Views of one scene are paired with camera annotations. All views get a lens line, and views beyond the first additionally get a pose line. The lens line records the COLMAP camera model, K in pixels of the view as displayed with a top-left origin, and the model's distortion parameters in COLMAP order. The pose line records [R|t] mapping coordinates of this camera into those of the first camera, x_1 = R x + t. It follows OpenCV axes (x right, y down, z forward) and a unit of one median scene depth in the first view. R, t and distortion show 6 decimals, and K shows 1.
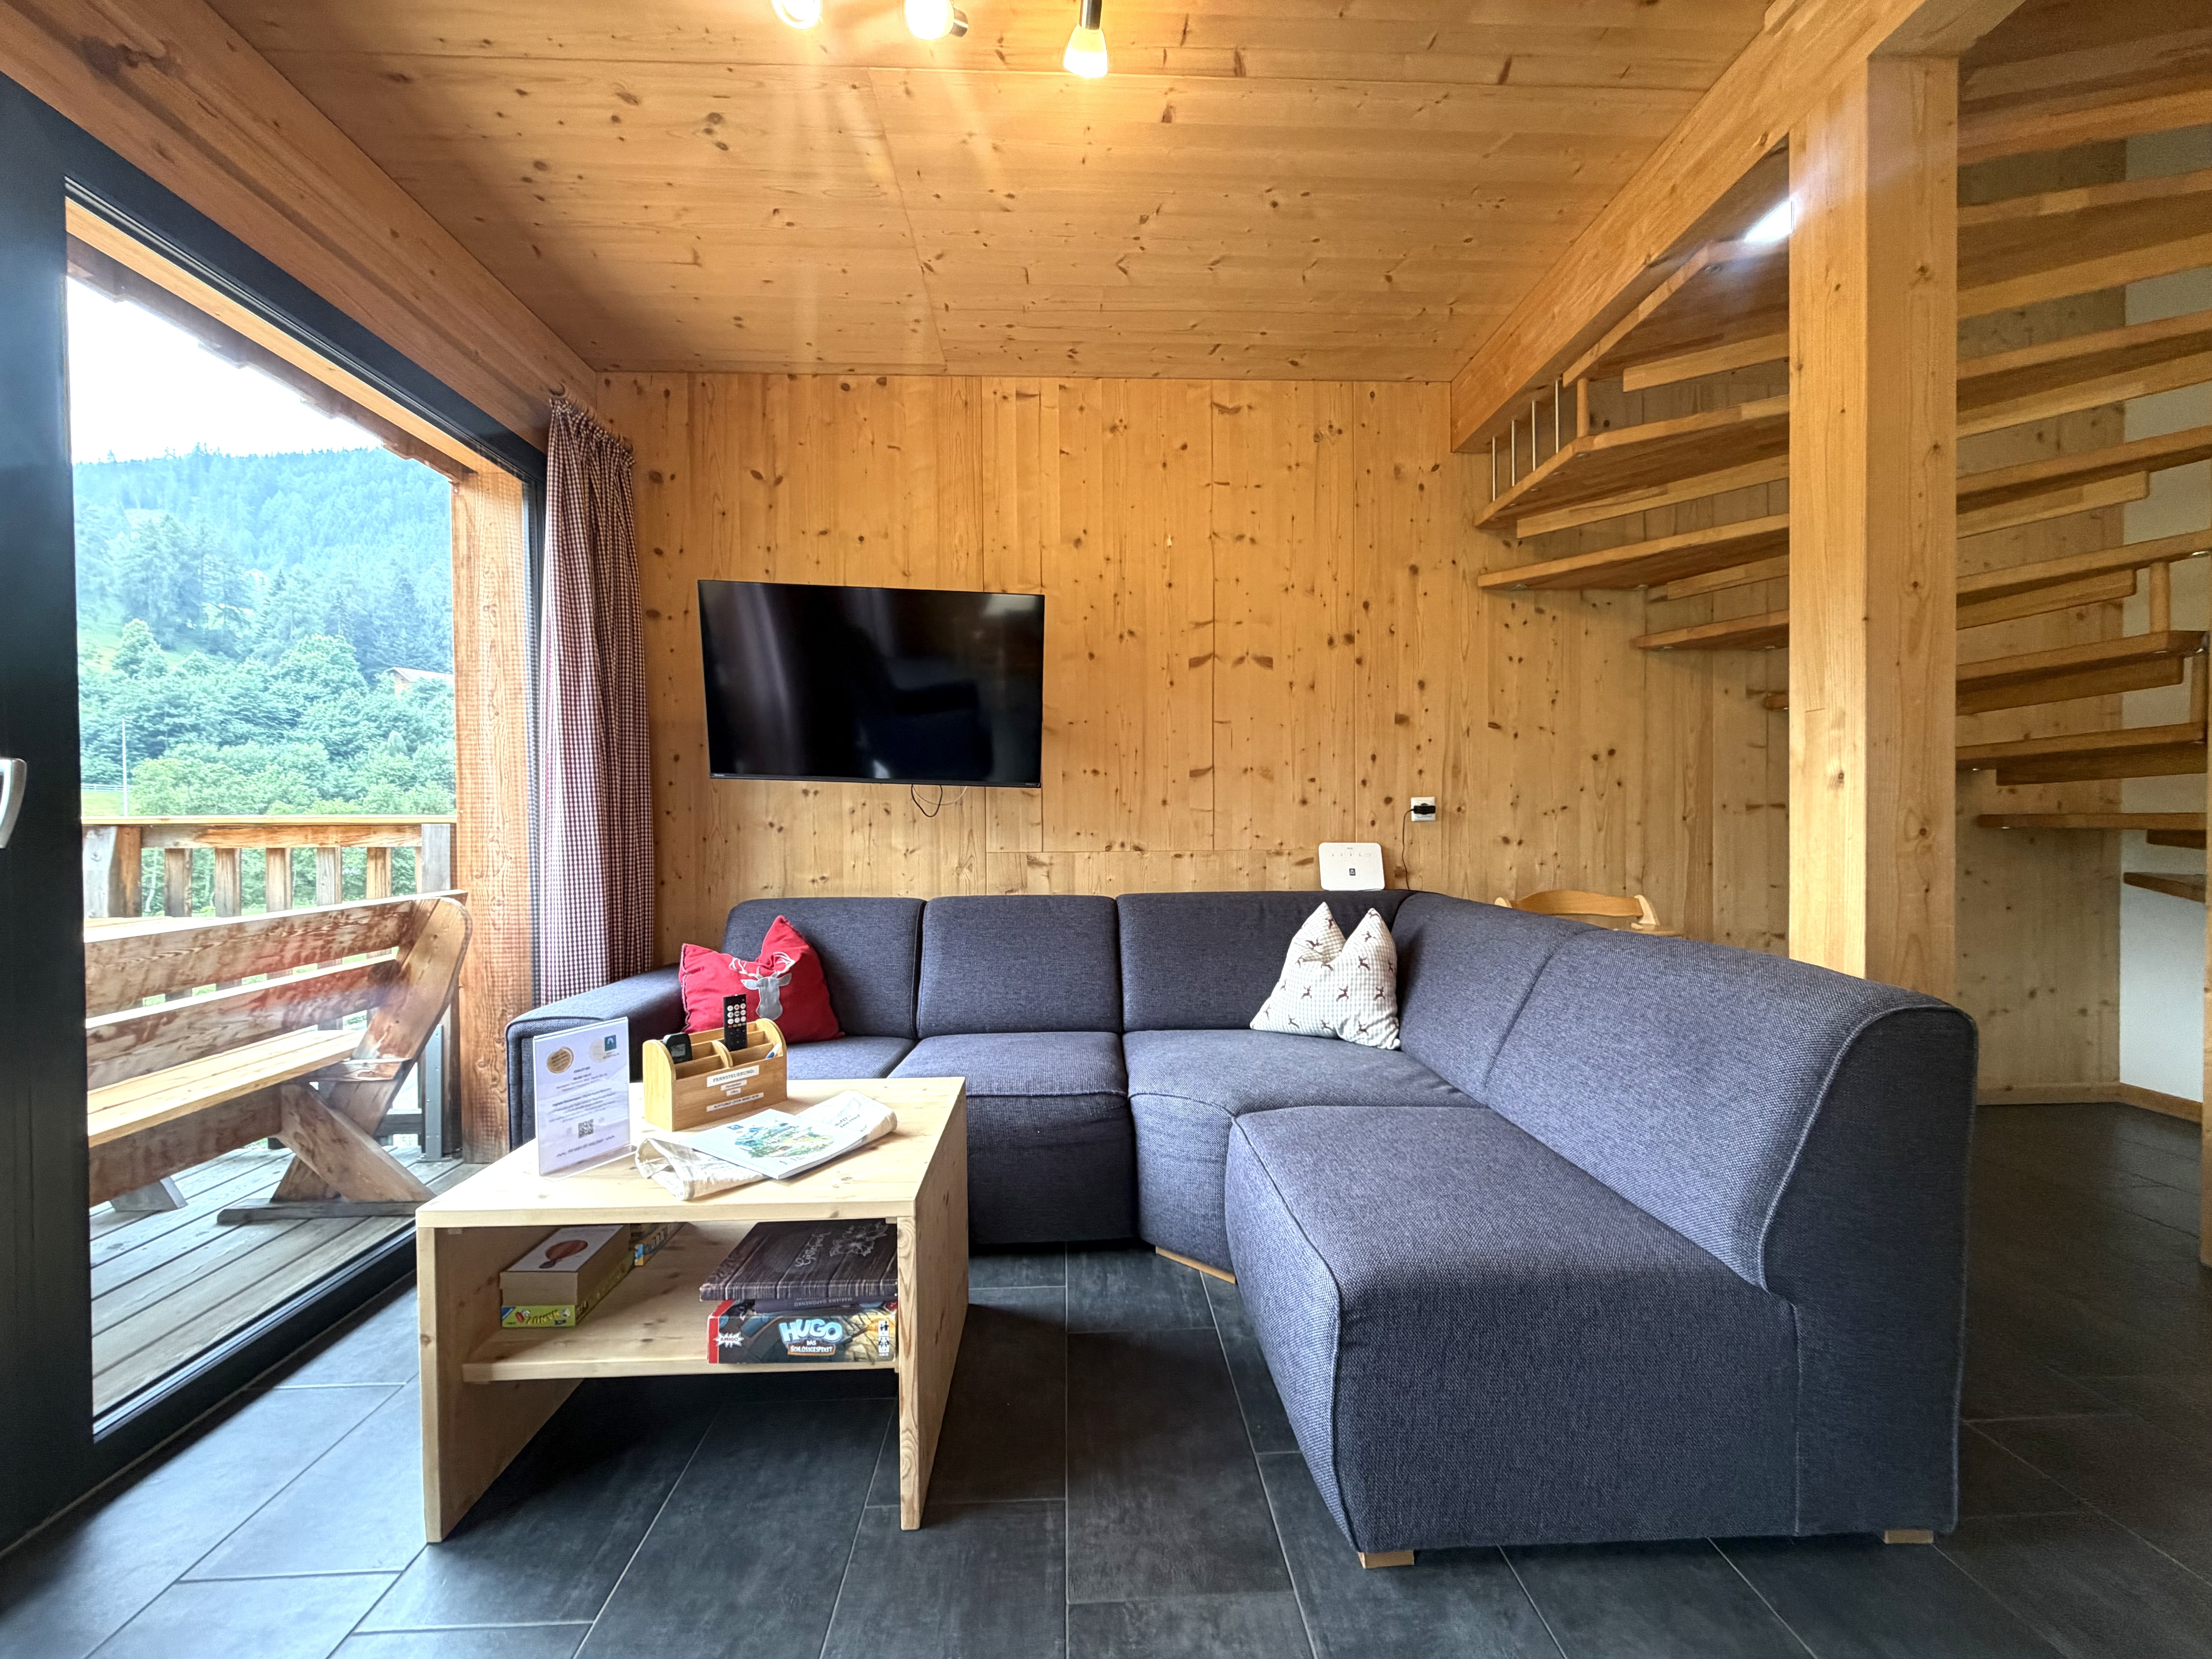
lens RADIAL K [[879.8, 0, 1107.2], [0, 879.8, 826.6], [0, 0, 1]] dist [-0.001489, 0.001127]
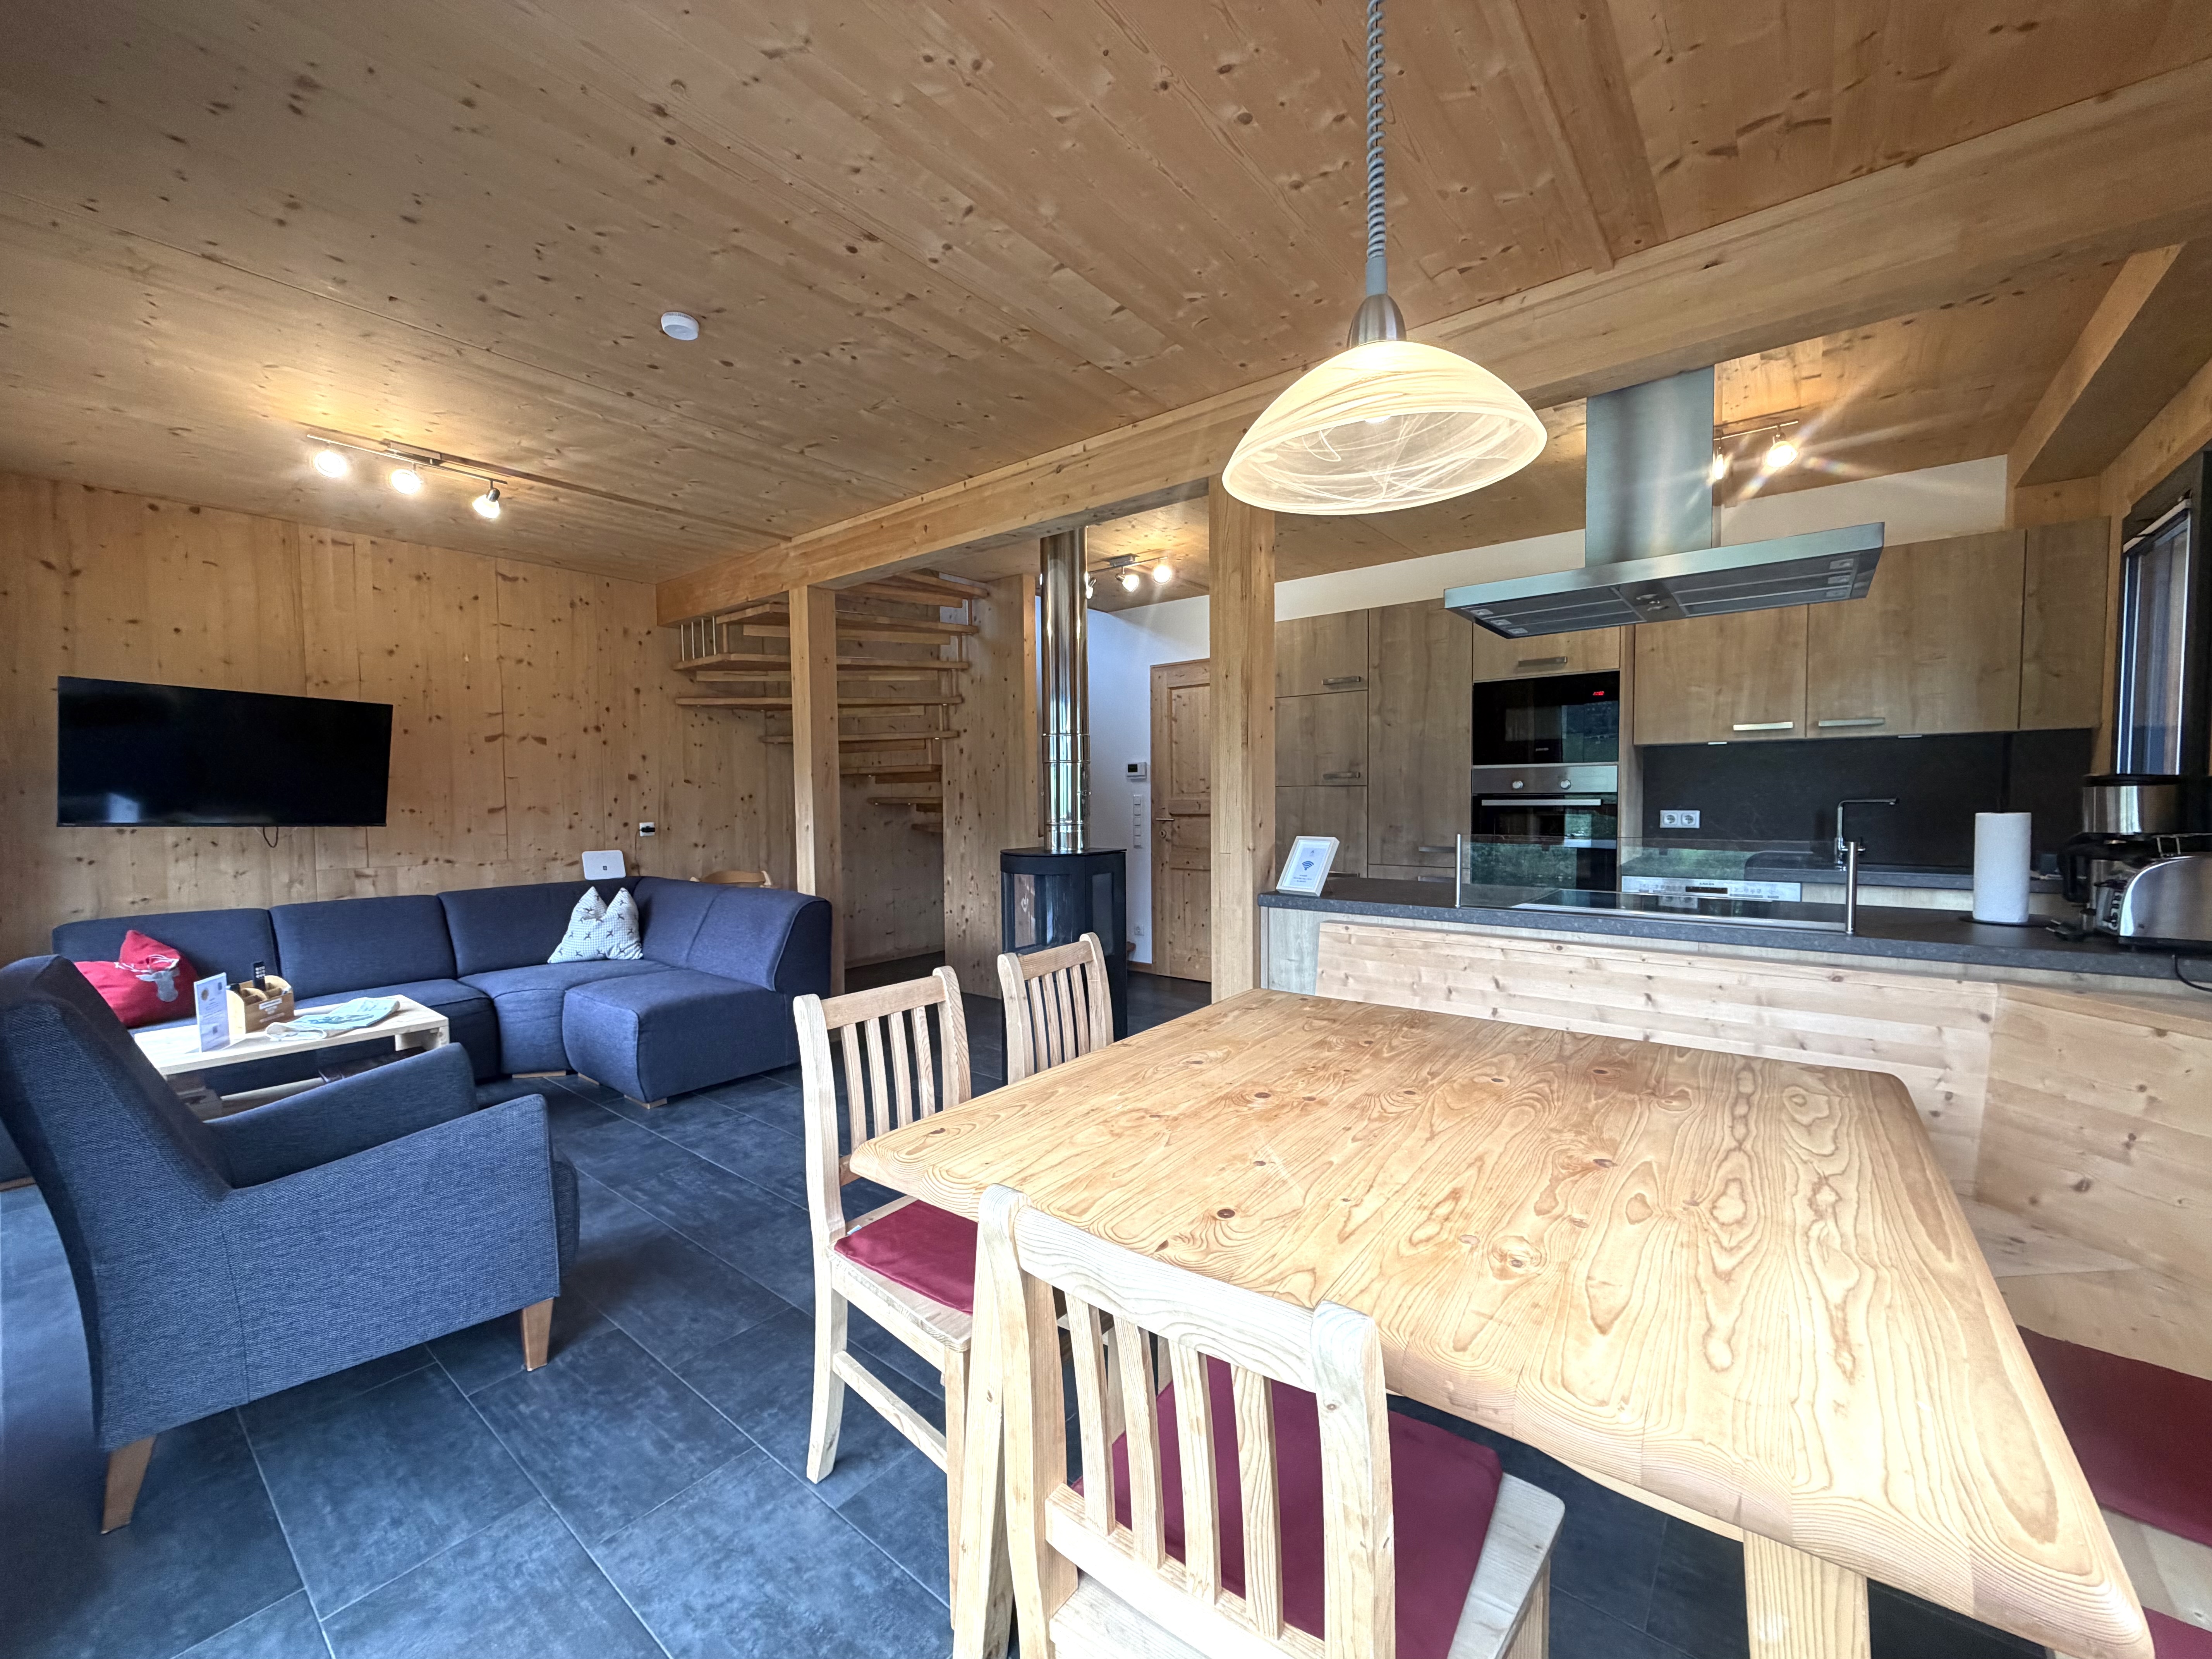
lens RADIAL K [[879.8, 0, 1103.8], [0, 879.8, 838.7], [0, 0, 1]] dist [-0.001489, 0.001127]
pose [[0.658913, -0.038198, 0.751249, -0.359323], [0.010033, 0.999067, 0.041999, -0.066302], [-0.752153, -0.020137, 0.658681, -0.839688]]
